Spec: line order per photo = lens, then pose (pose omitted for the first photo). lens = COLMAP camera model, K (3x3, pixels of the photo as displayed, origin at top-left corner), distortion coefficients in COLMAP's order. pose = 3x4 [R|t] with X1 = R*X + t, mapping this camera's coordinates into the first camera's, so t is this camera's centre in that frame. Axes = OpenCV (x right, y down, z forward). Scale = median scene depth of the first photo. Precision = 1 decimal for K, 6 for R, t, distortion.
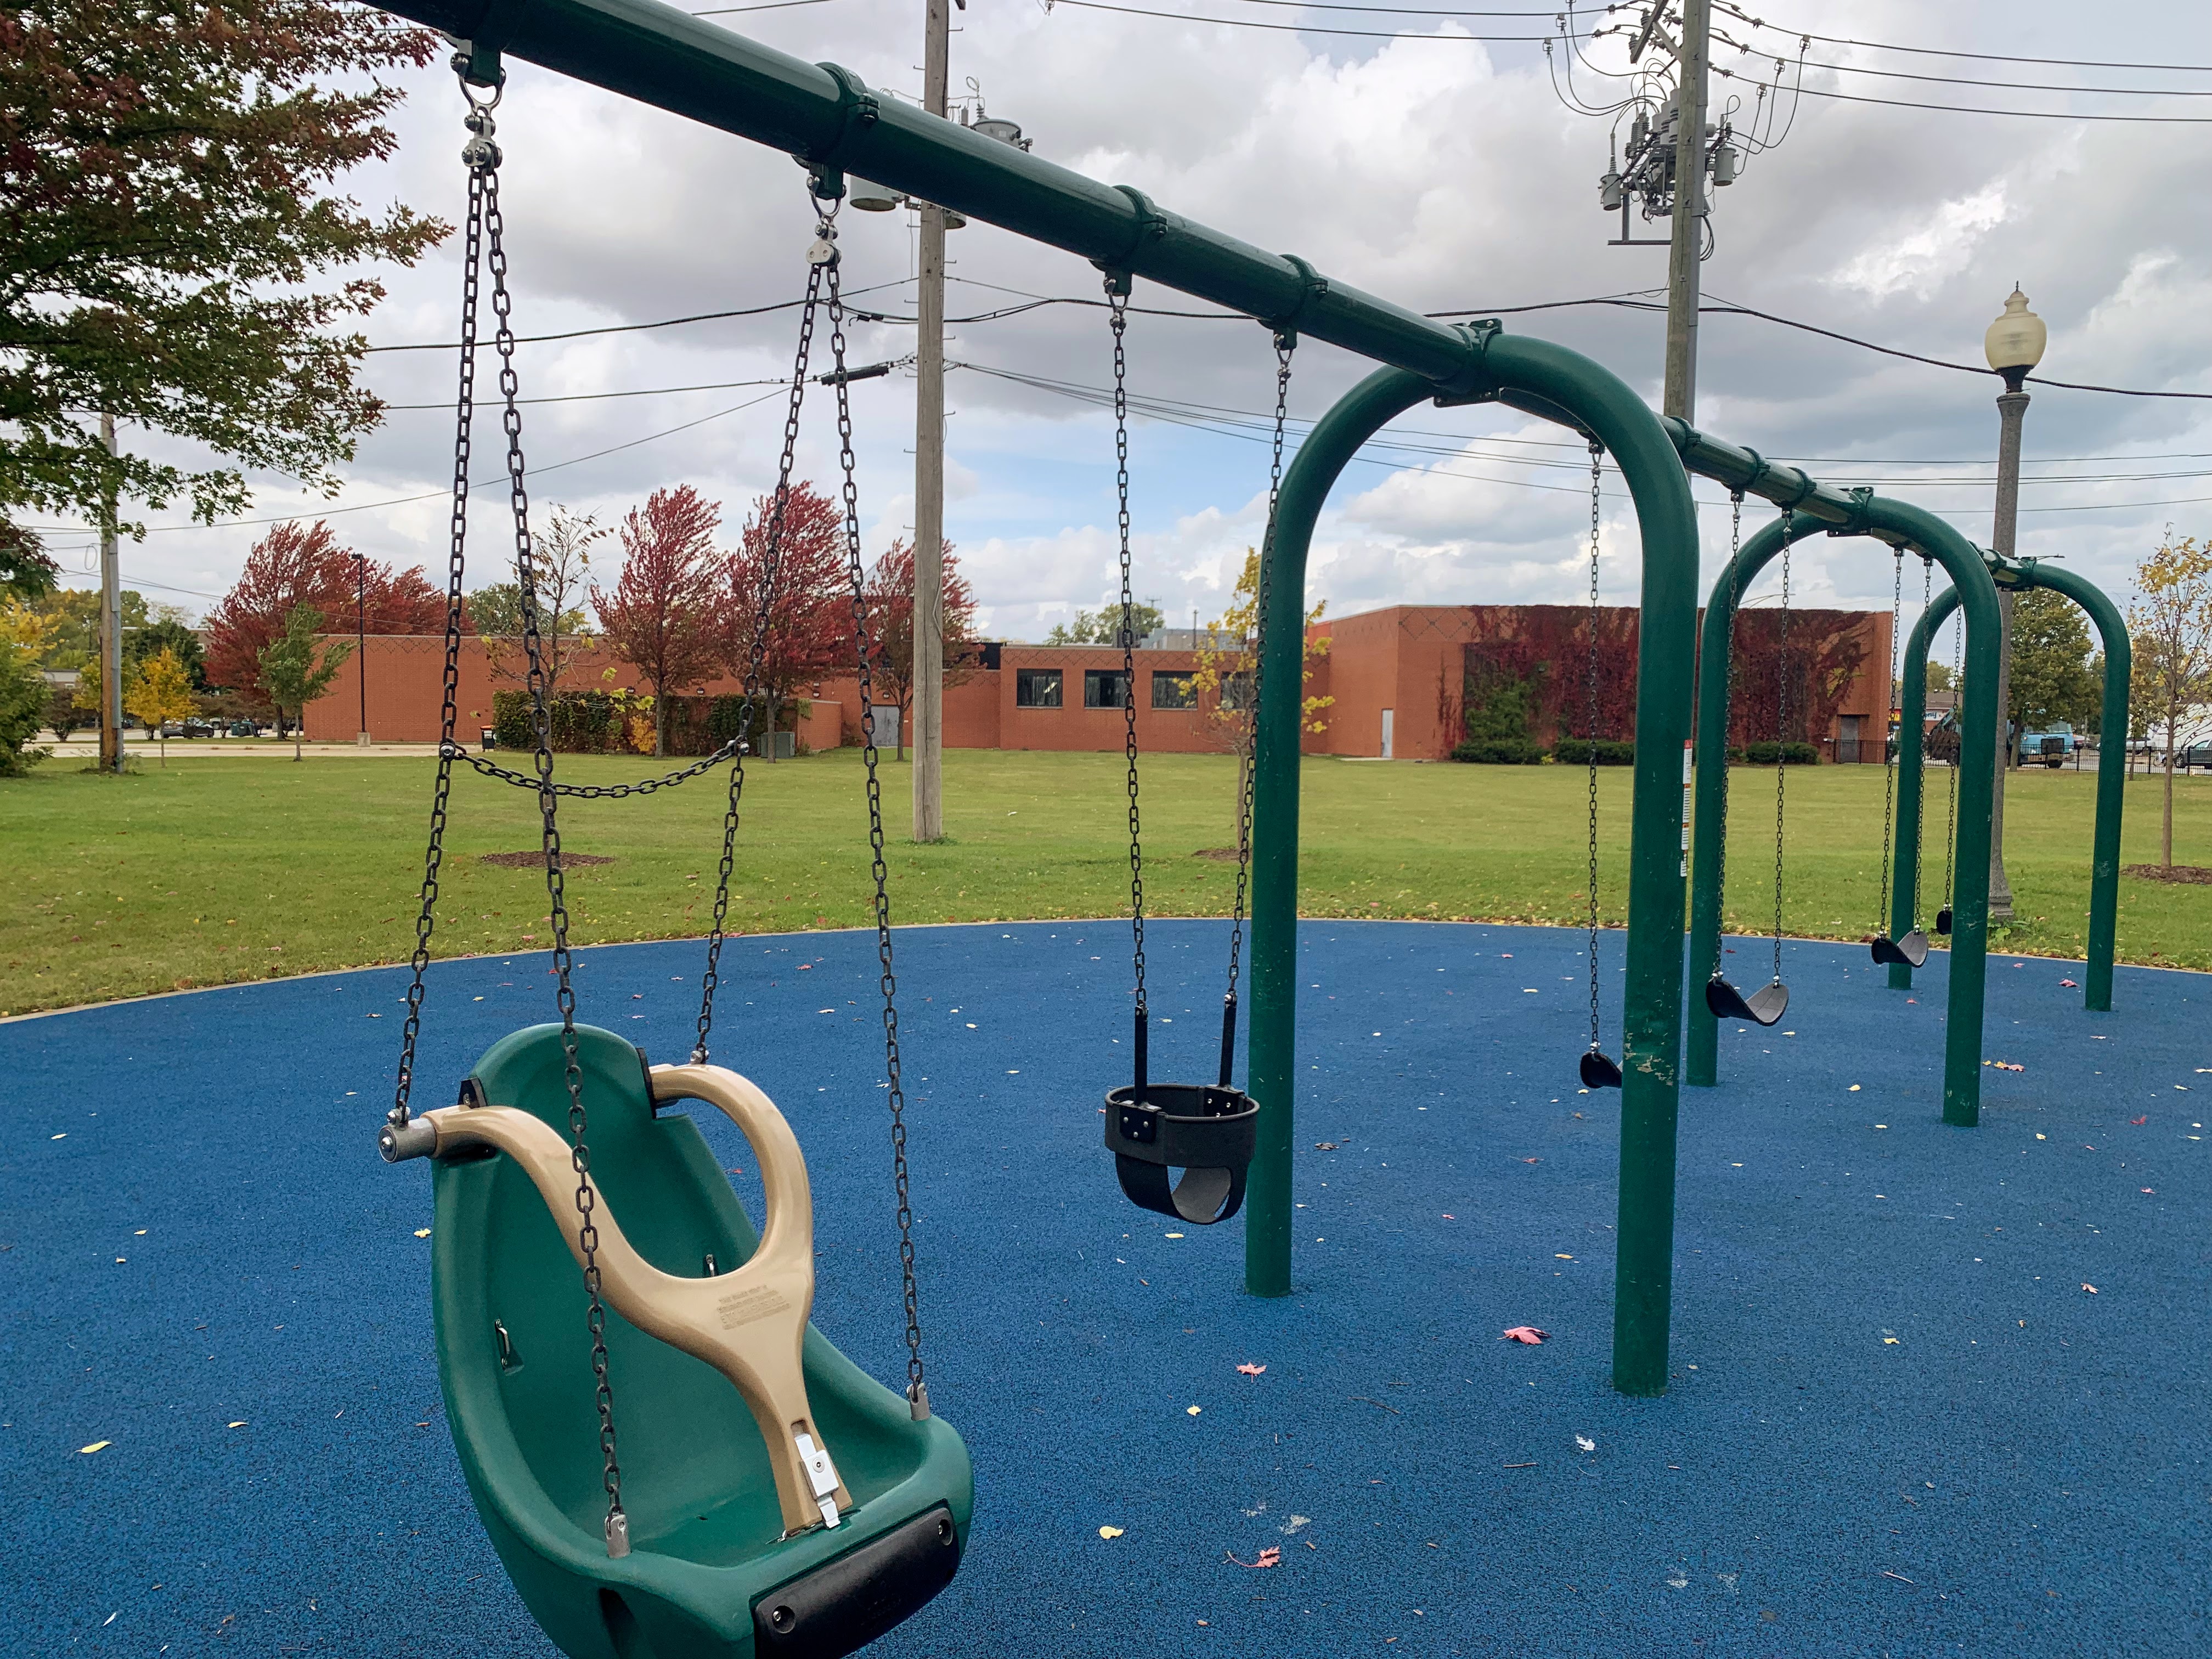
lens RADIAL K [[1629.5, 0, 1106.0], [0, 1629.5, 829.5], [0, 0, 1]] dist [0.028277, -0.004898]
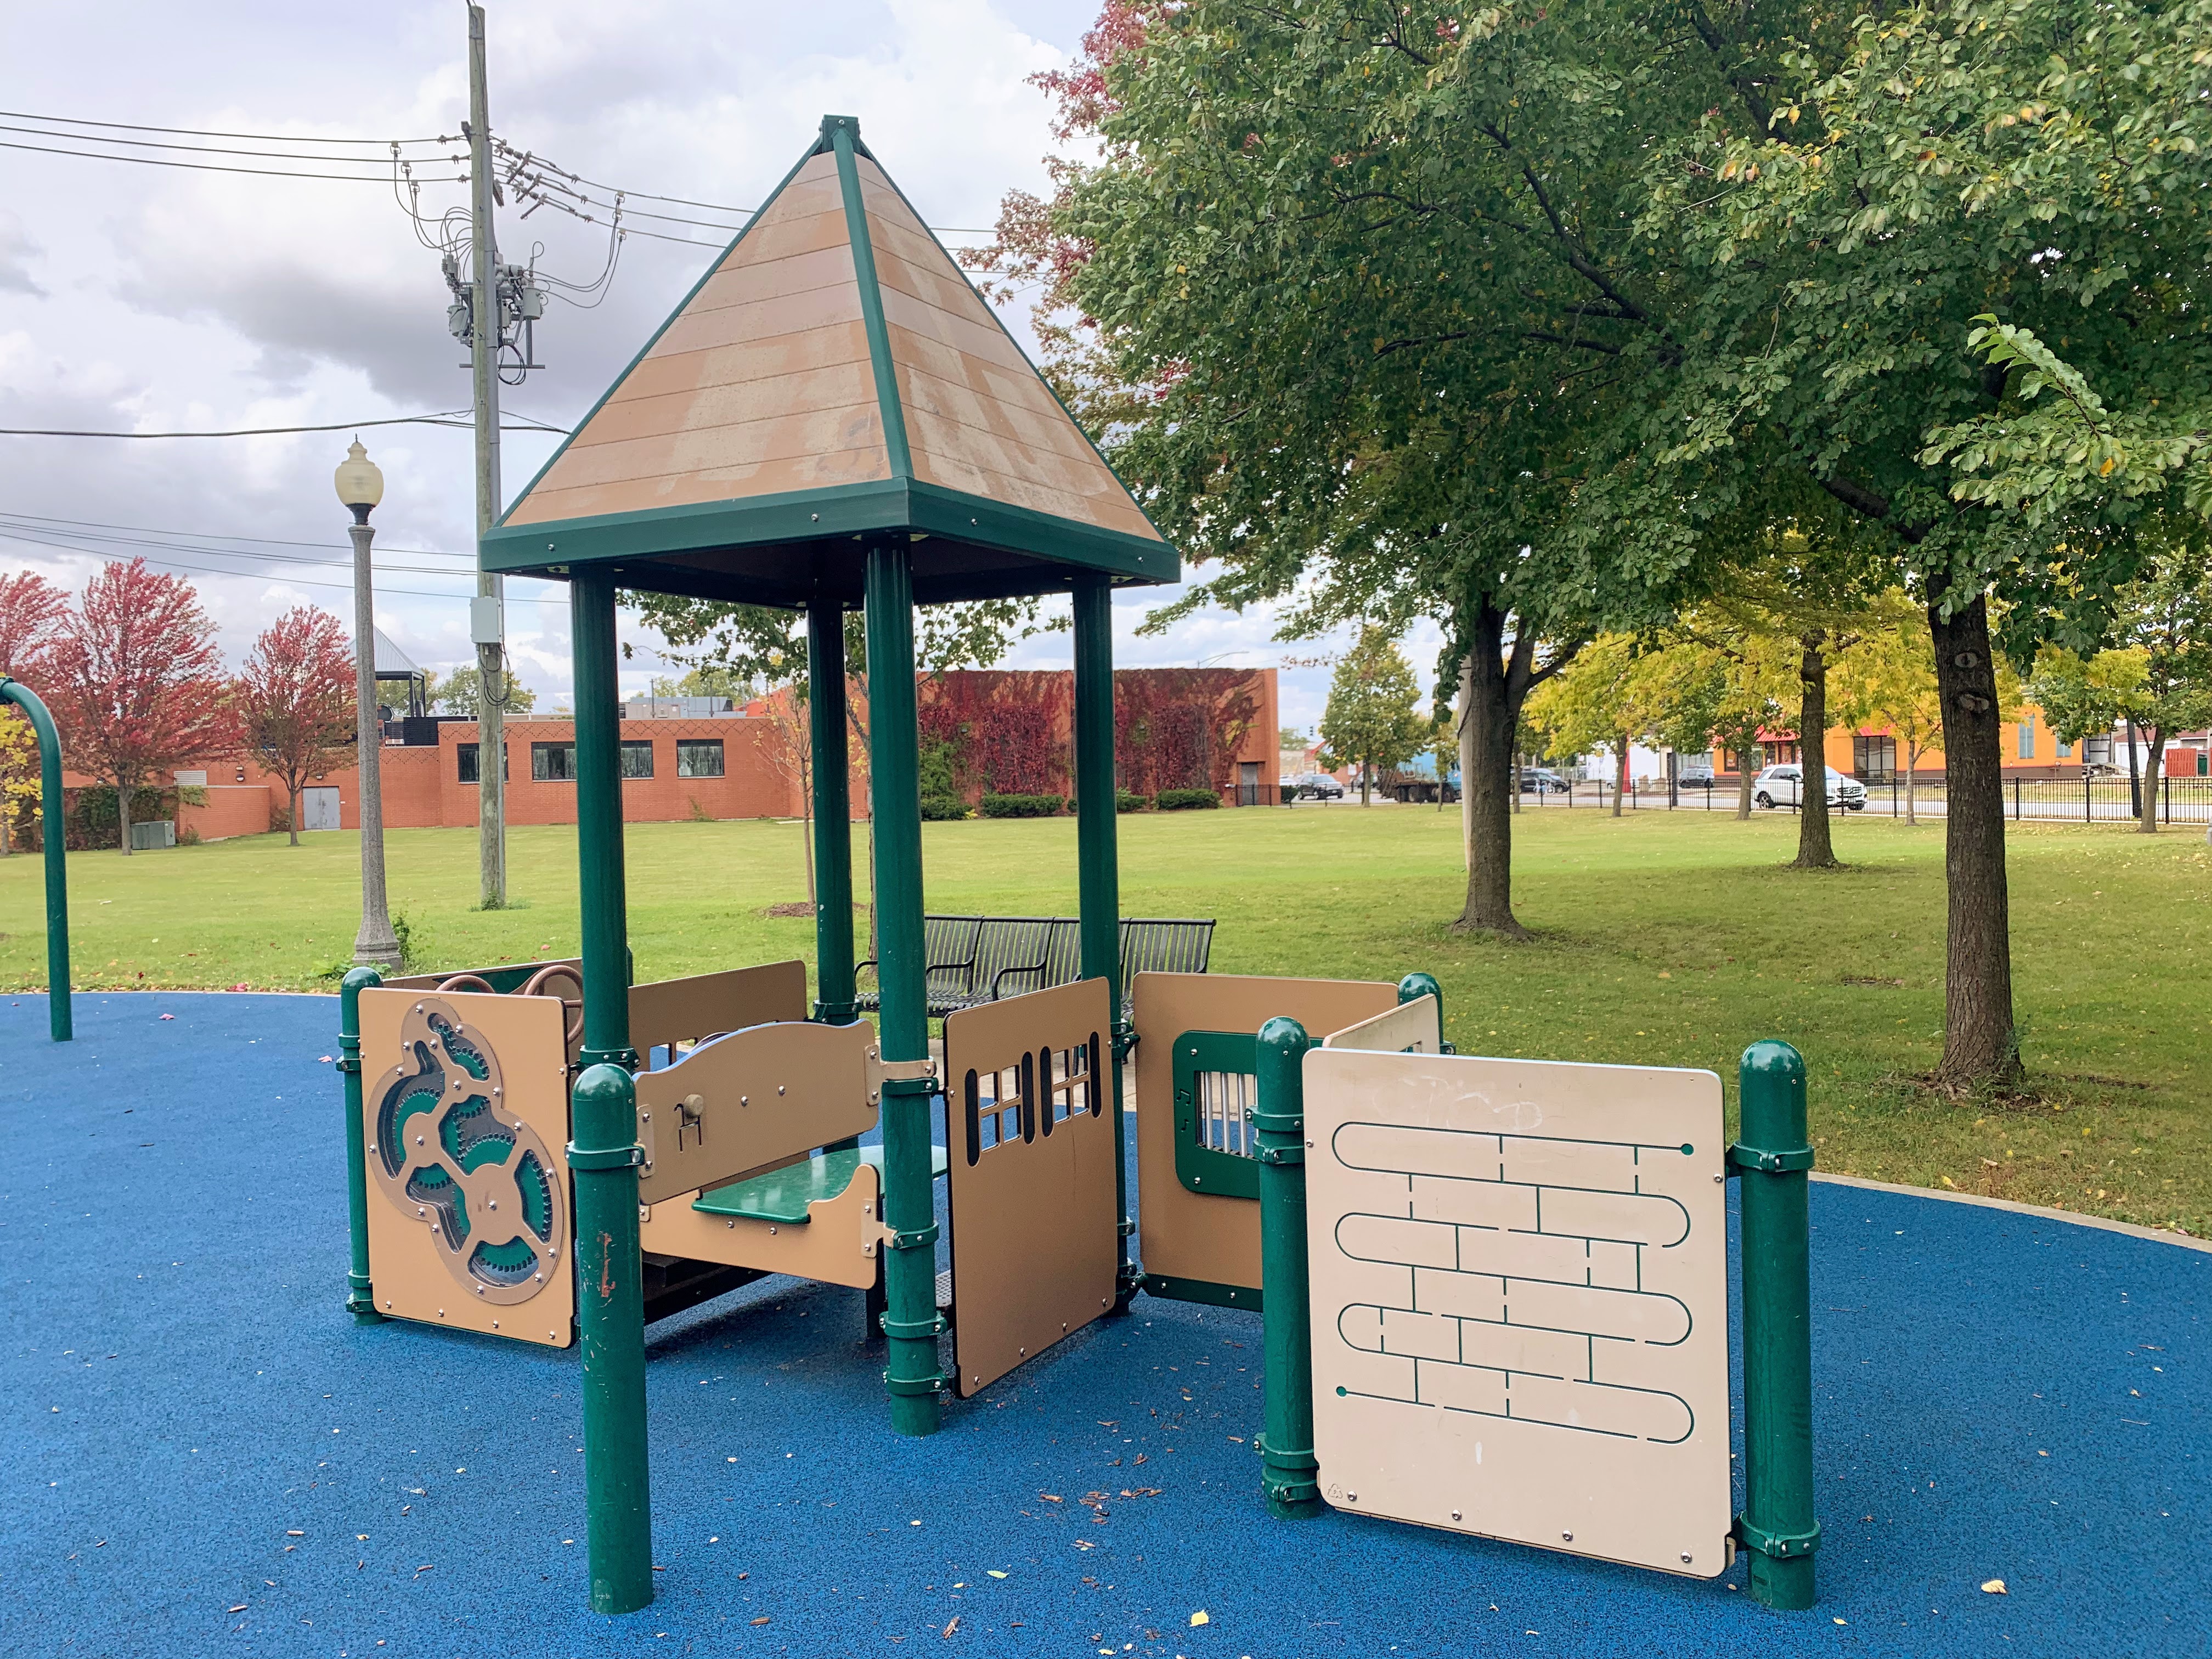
lens RADIAL K [[1629.5, 0, 1106.0], [0, 1629.5, 829.5], [0, 0, 1]] dist [0.028277, -0.004898]
pose [[0.982773, -0.045264, 0.179187, 0.163524], [0.052027, 0.998093, -0.033219, 0.006499], [-0.177341, 0.041969, 0.983254, -0.057054]]
